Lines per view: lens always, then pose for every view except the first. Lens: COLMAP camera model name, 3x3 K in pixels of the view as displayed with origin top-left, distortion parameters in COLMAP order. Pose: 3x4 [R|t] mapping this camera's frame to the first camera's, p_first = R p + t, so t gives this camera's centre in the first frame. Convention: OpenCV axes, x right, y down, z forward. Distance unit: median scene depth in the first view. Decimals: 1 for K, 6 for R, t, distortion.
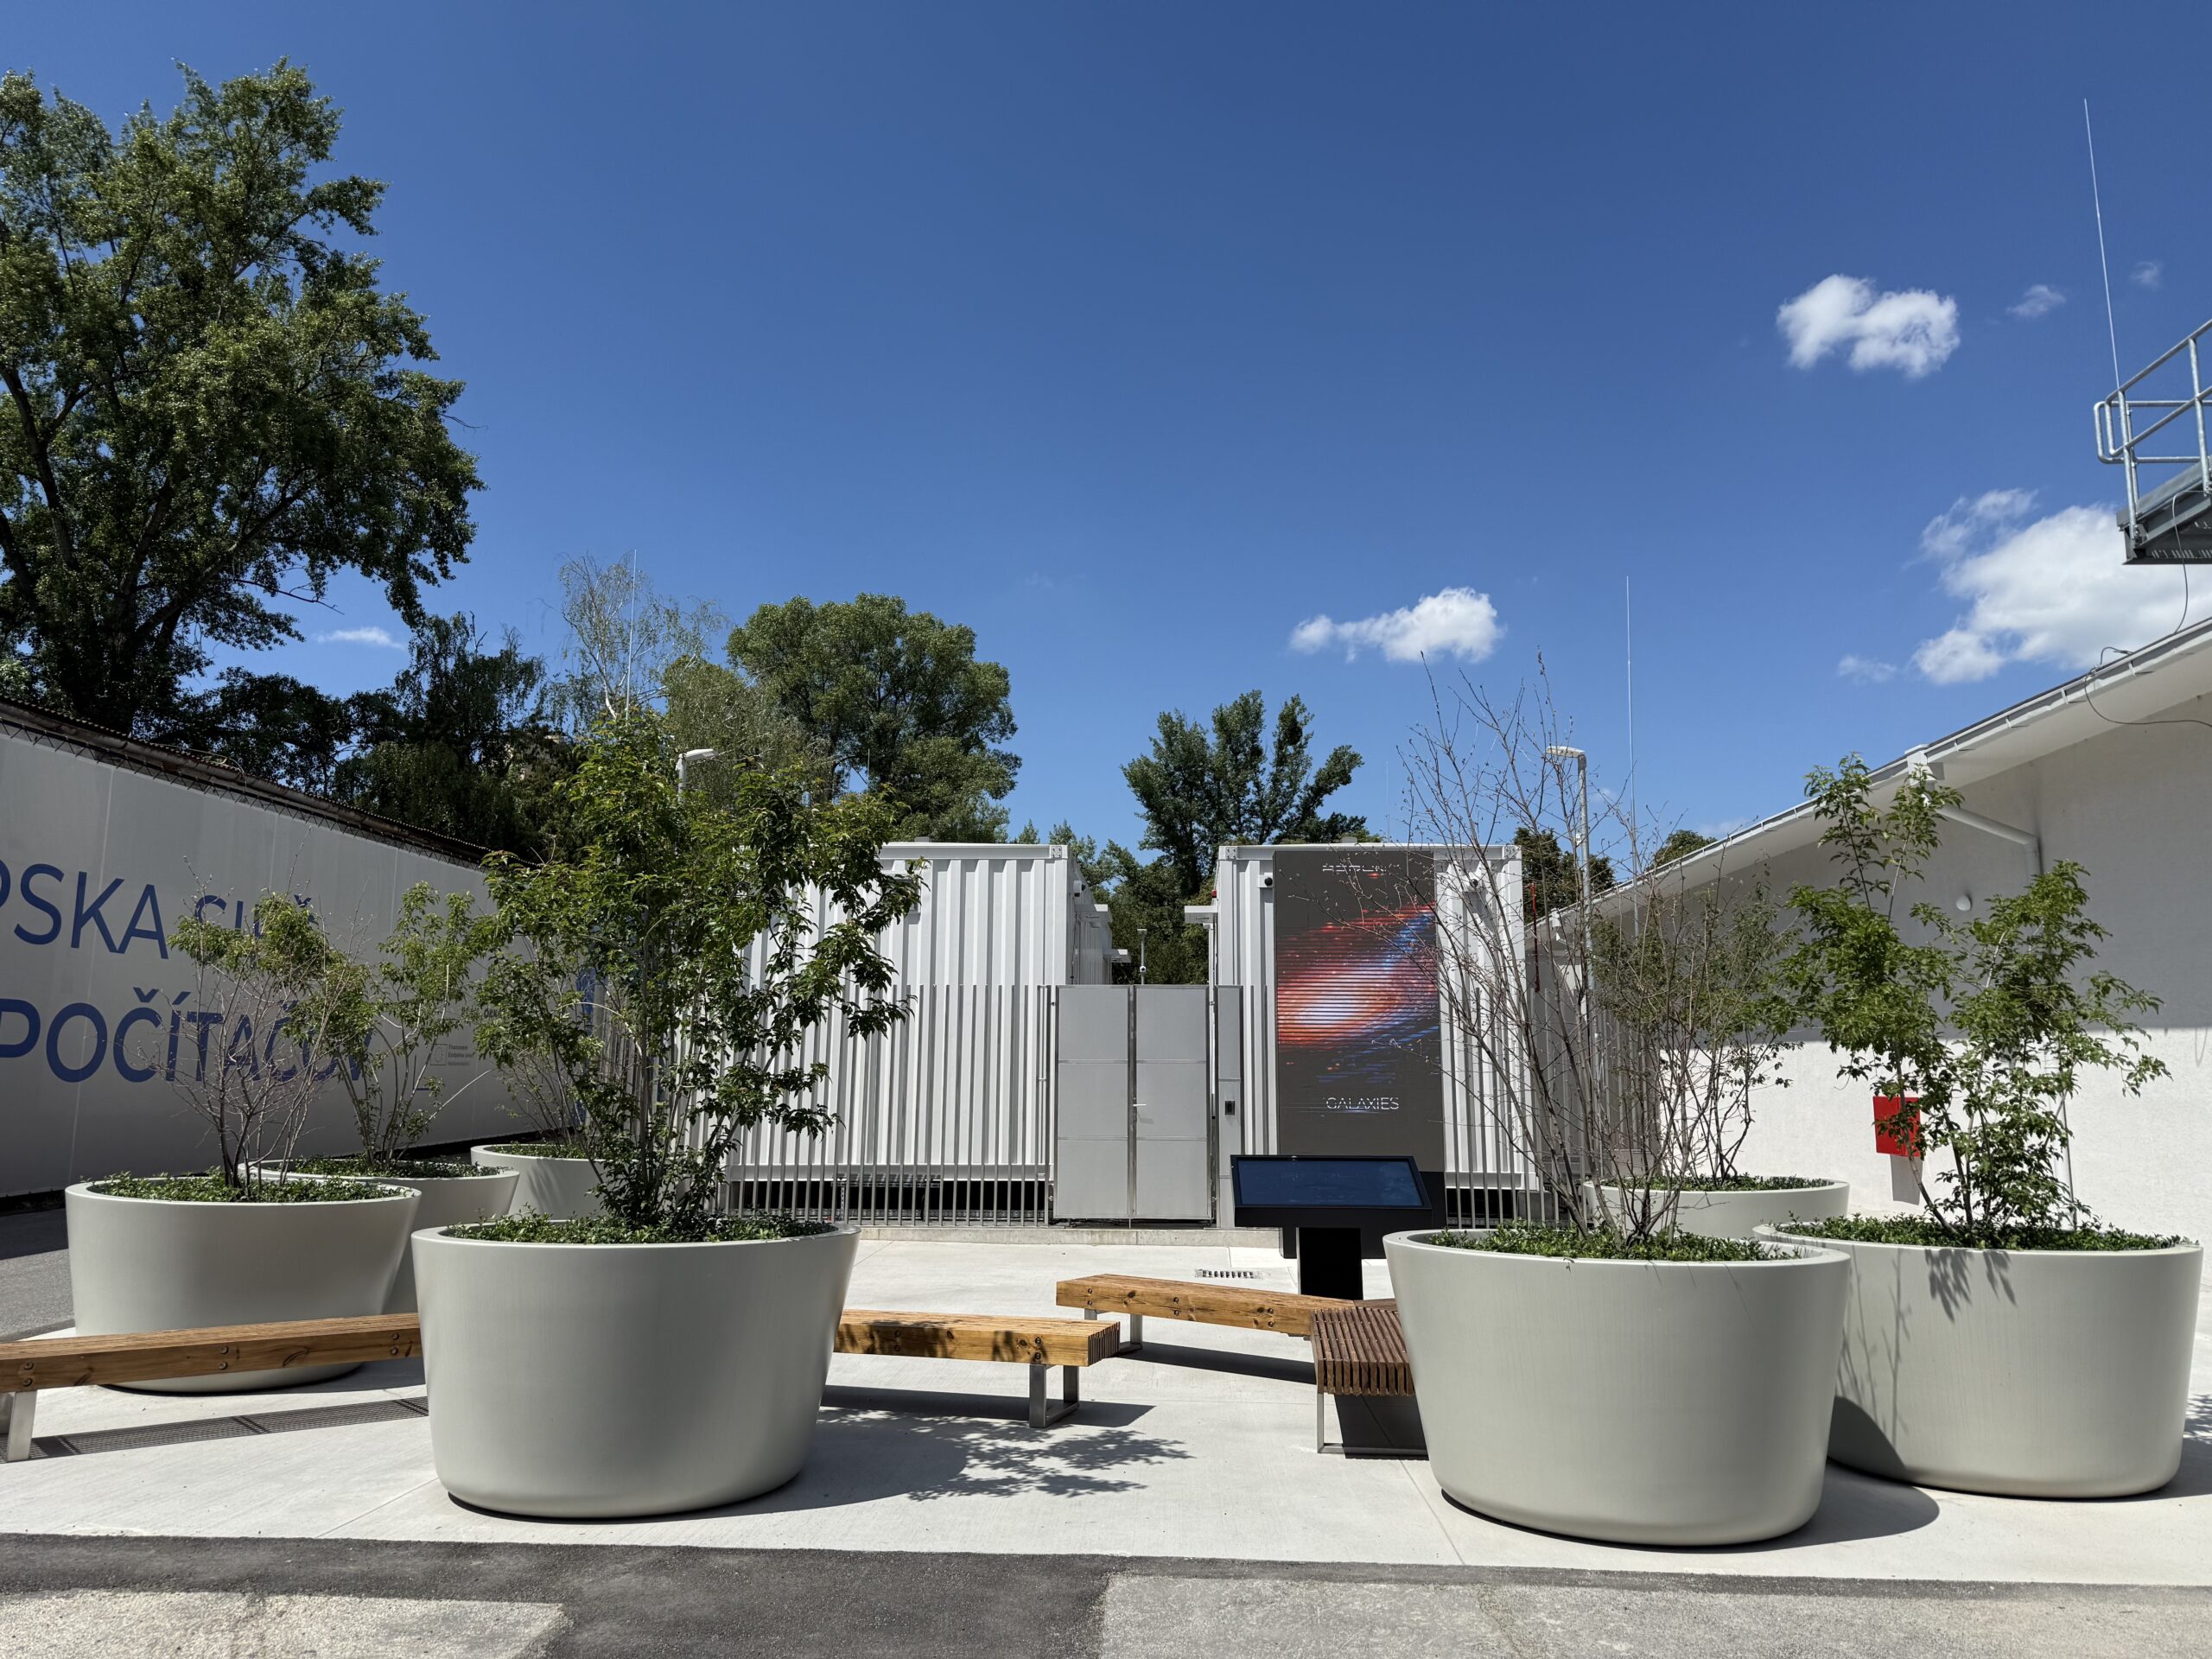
lens RADIAL K [[1513.4, 0, 1118.6], [0, 1513.4, 826.9], [0, 0, 1]] dist [0.071092, -0.069940]
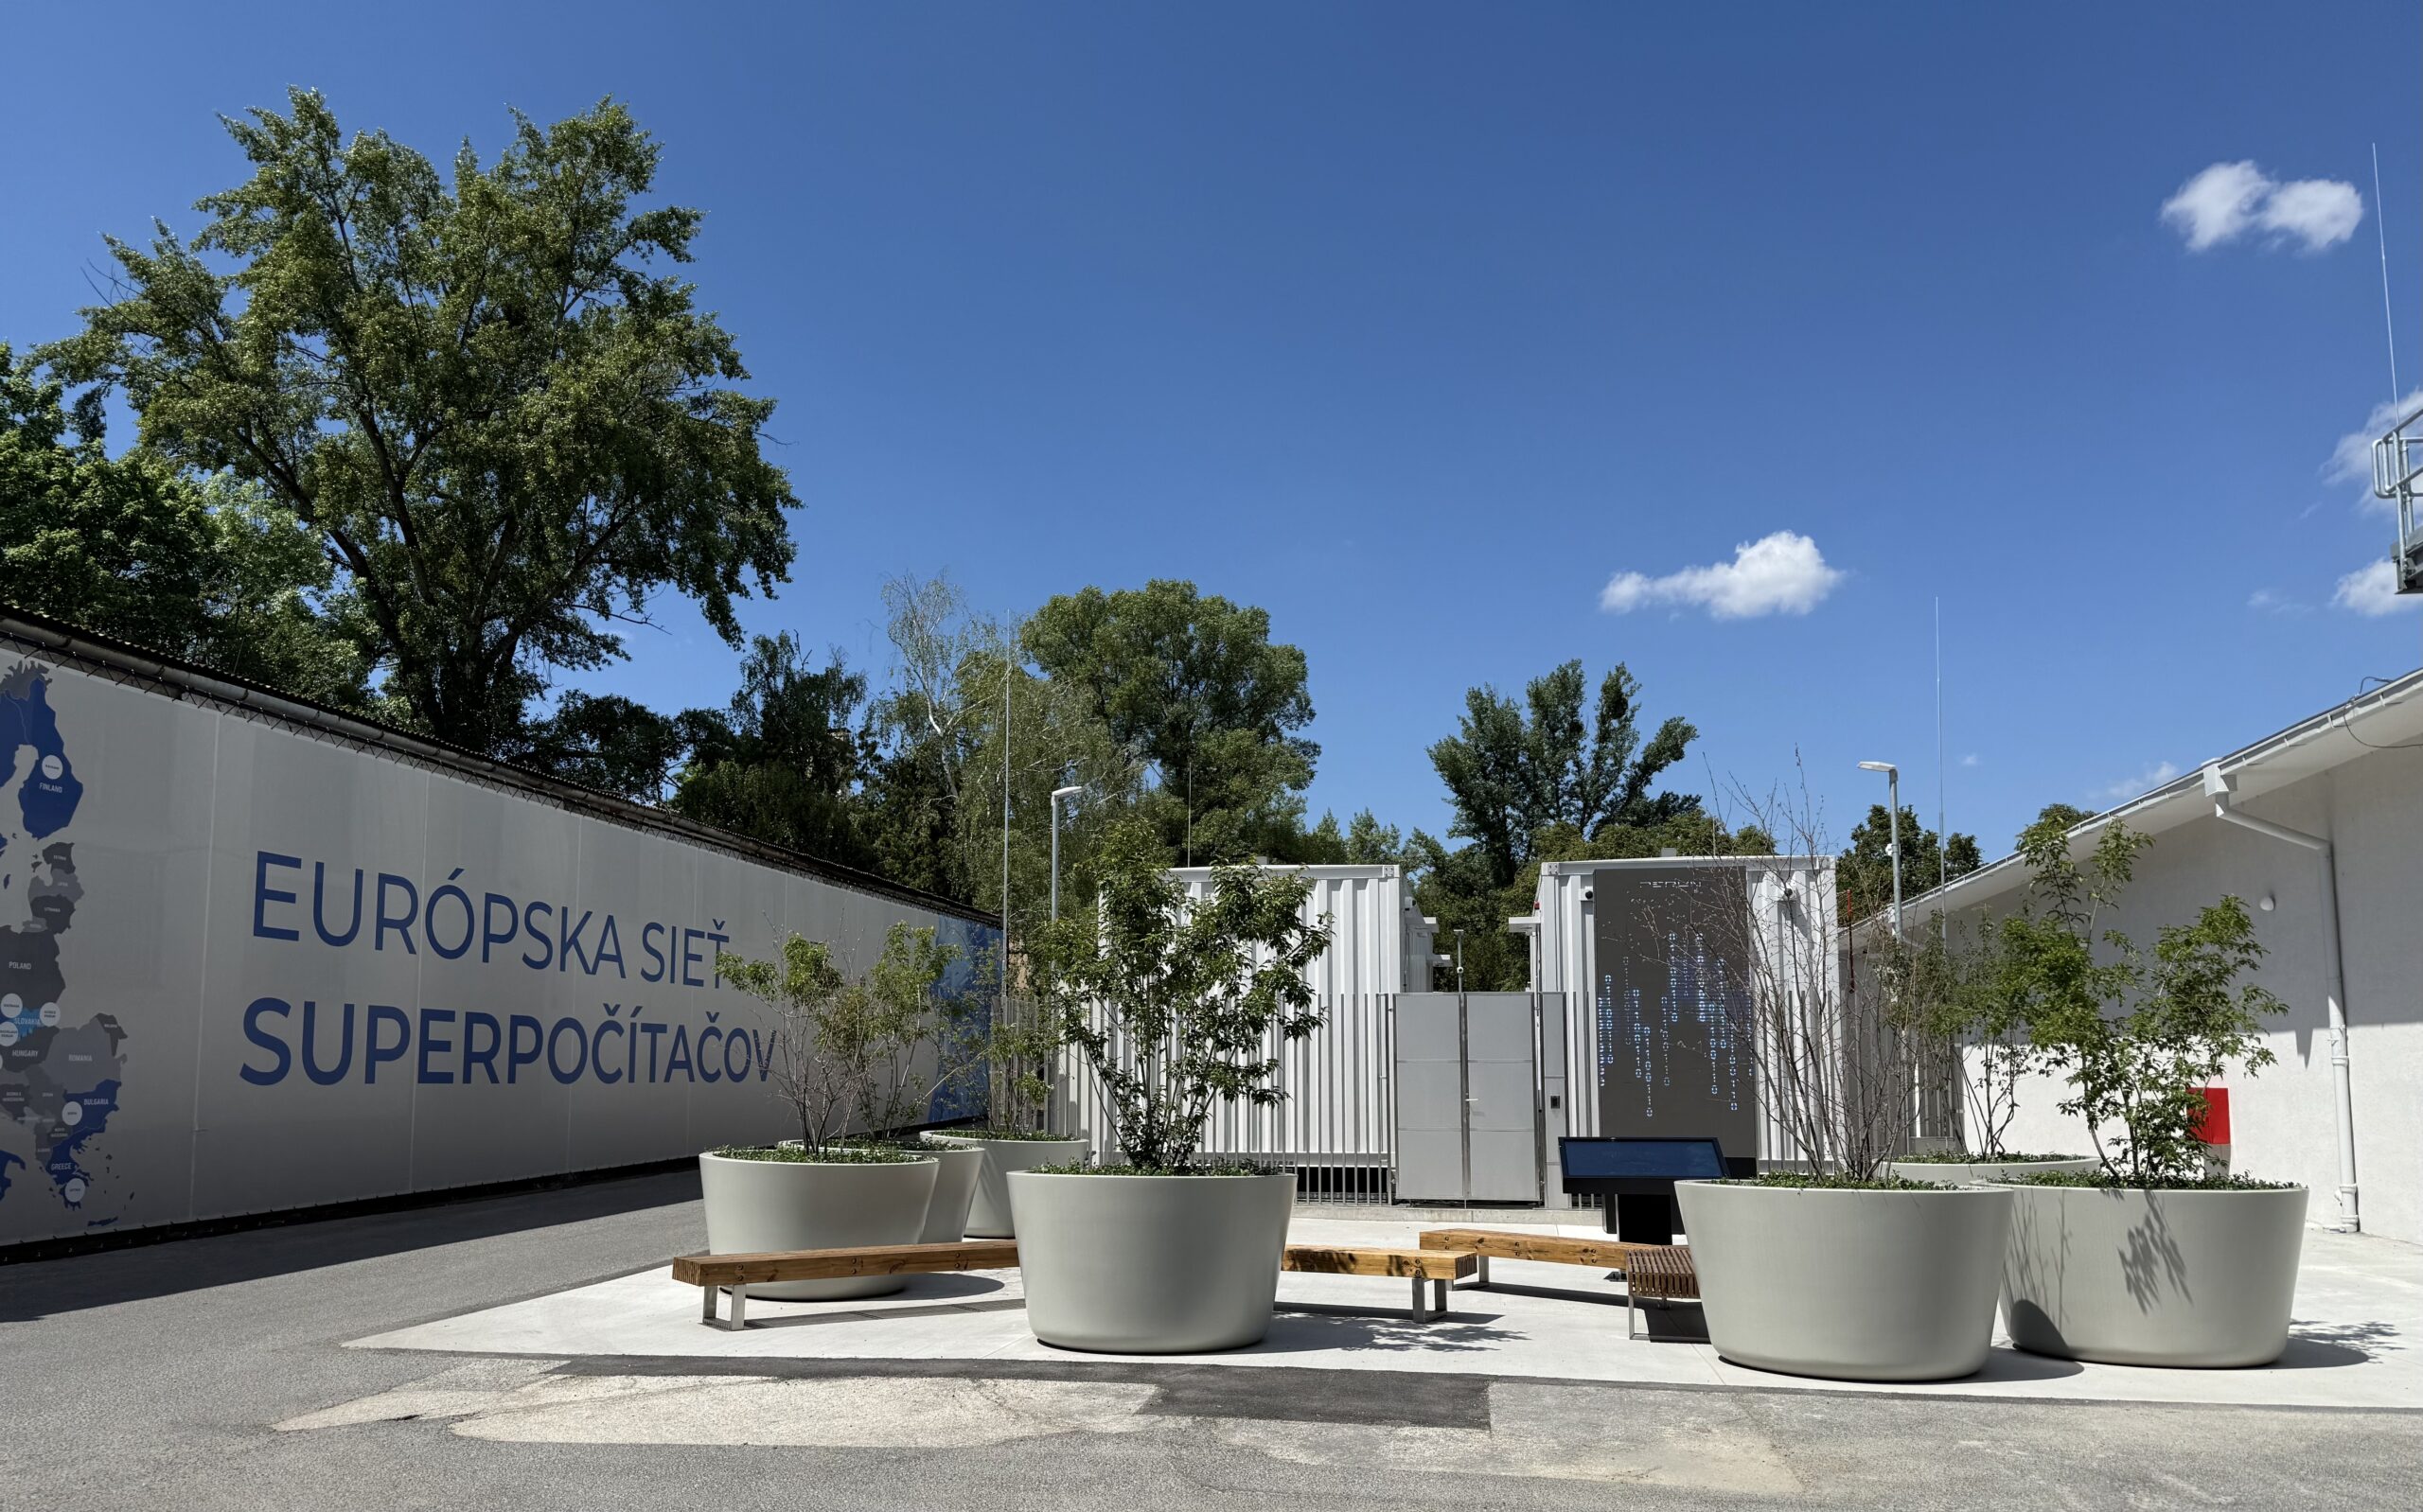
lens RADIAL K [[1669.4, 0, 1228.9], [0, 1669.4, 927.3], [0, 0, 1]] dist [0.056874, -0.049134]
pose [[0.993269, -0.016564, -0.114643, -0.019053], [0.024667, 0.997268, 0.069625, -0.029636], [0.113177, -0.071984, 0.990964, -0.205057]]
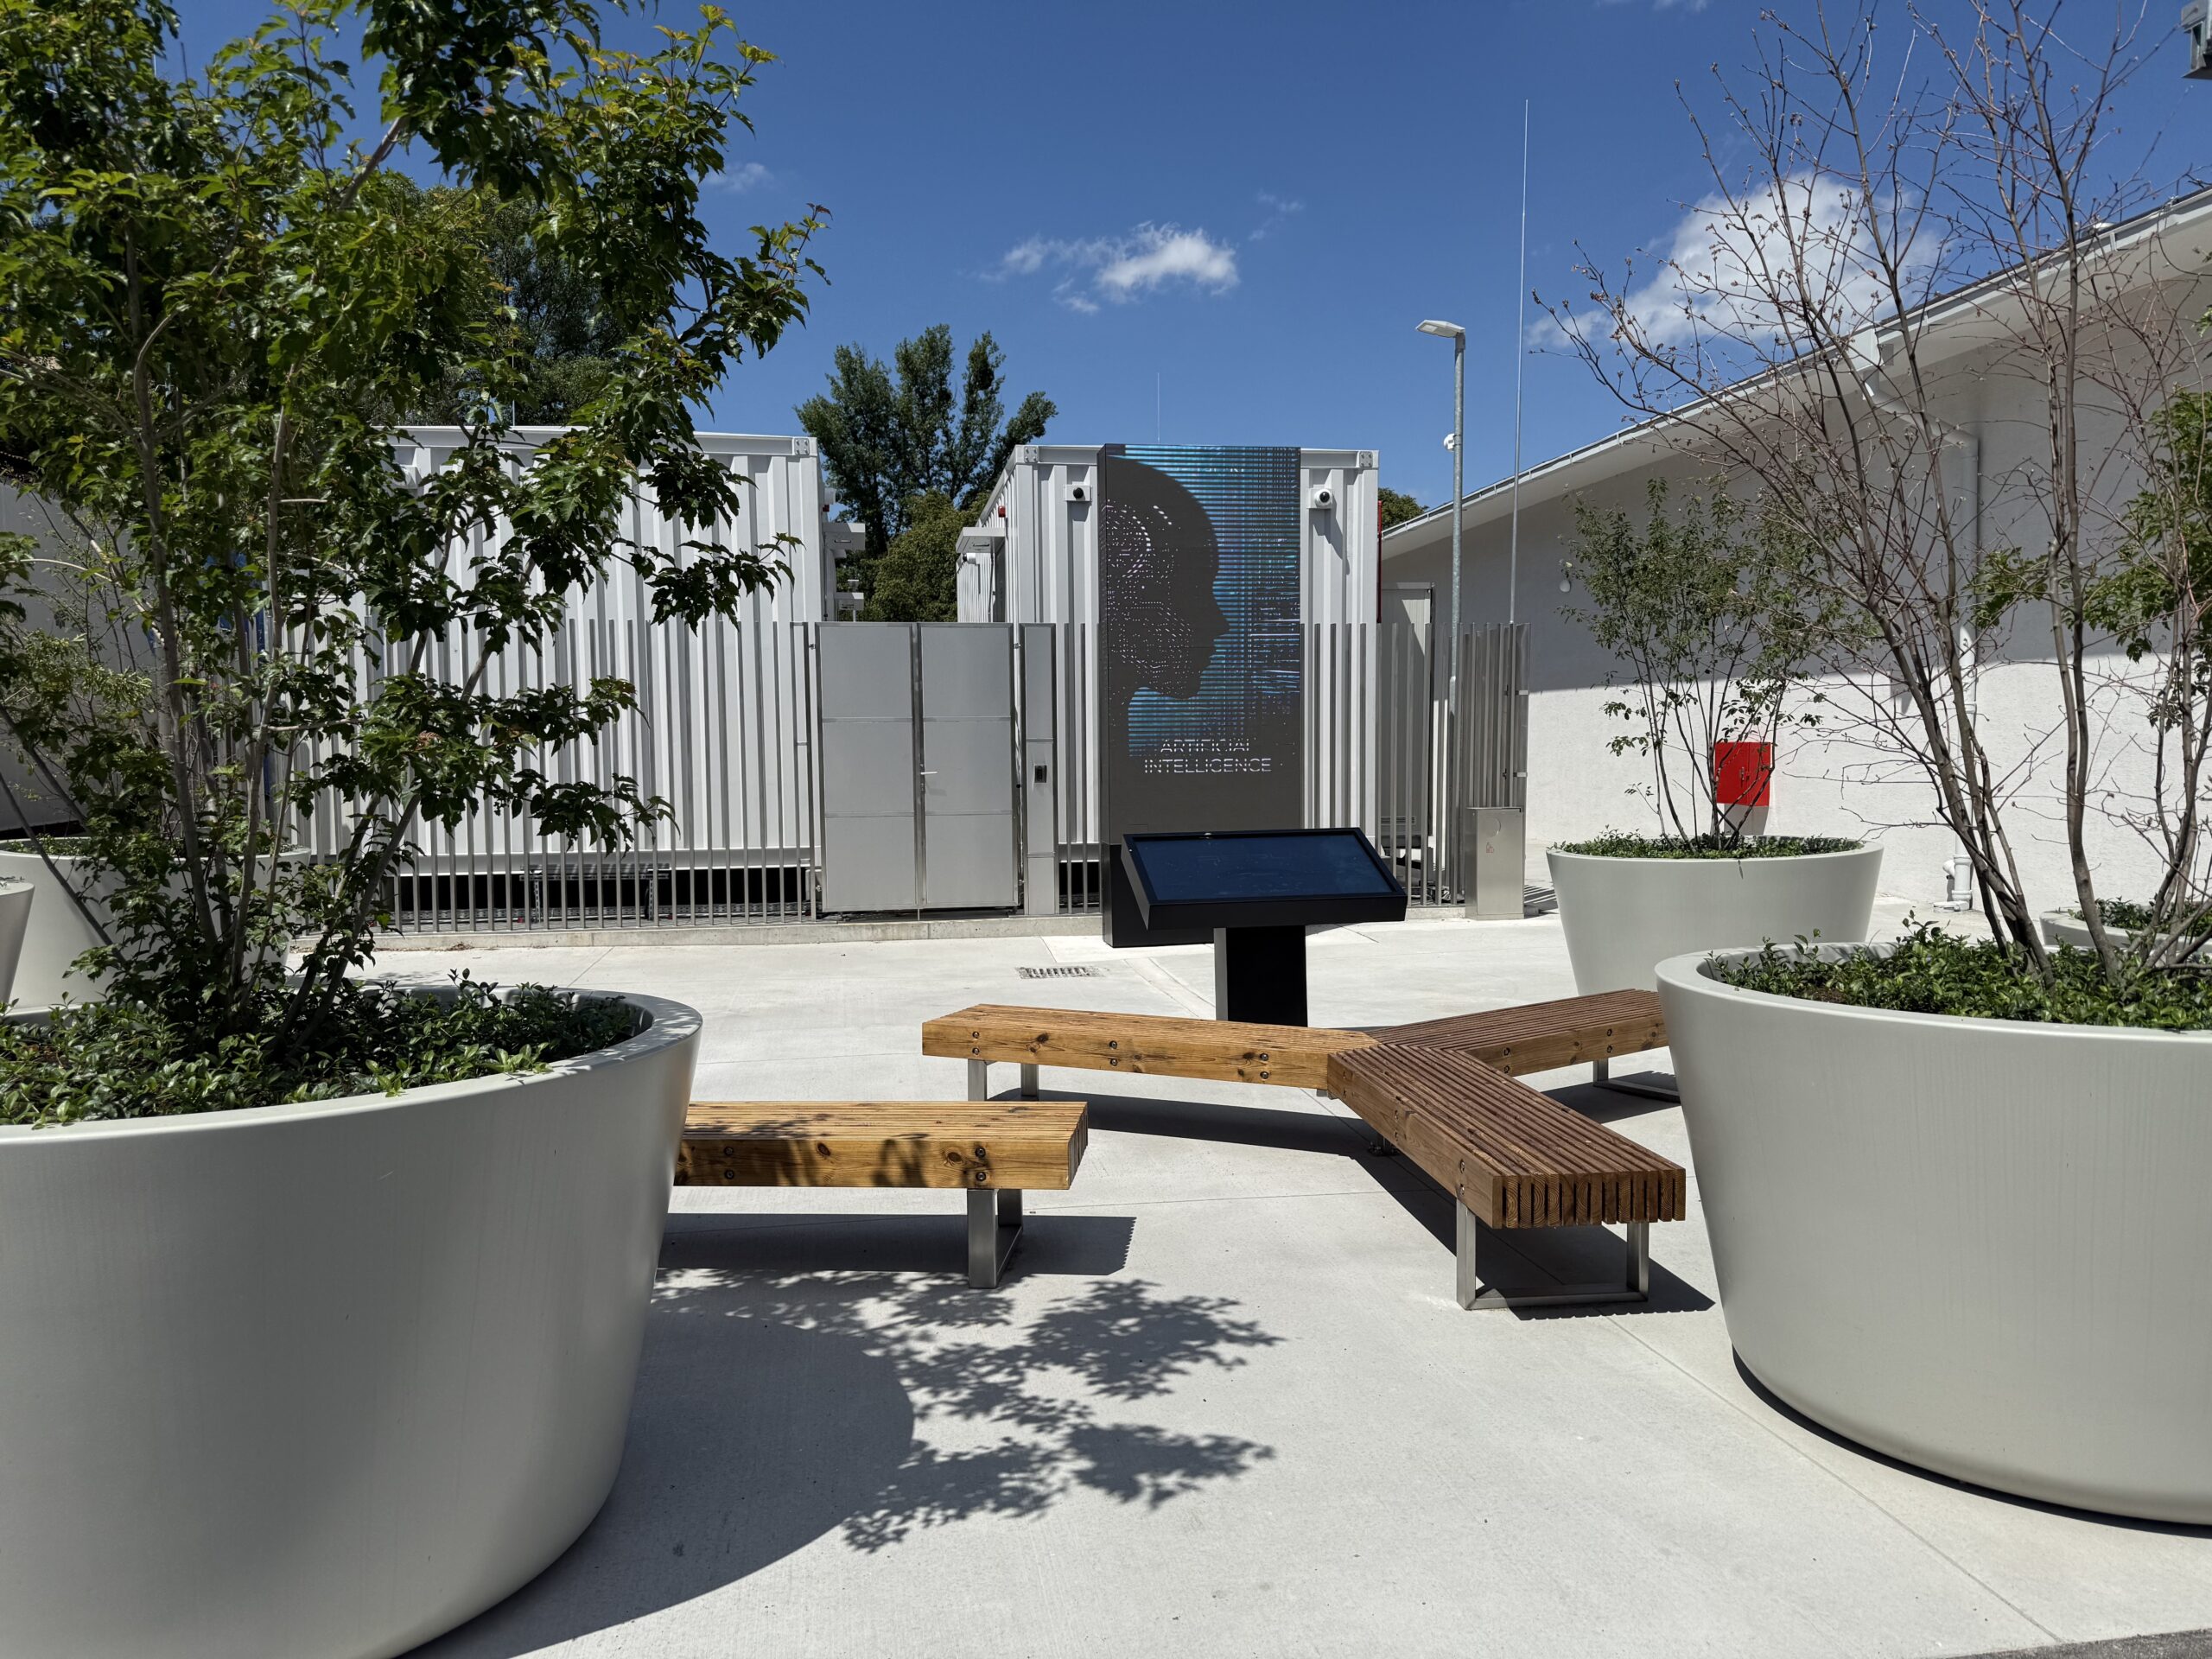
lens RADIAL K [[1513.4, 0, 1101.1], [0, 1513.4, 859.3], [0, 0, 1]] dist [0.071092, -0.069940]
pose [[0.979632, -0.030905, 0.198409, -0.052160], [-0.016751, 0.972064, 0.234118, 0.036330], [-0.200102, -0.232673, 0.951747, 0.193466]]
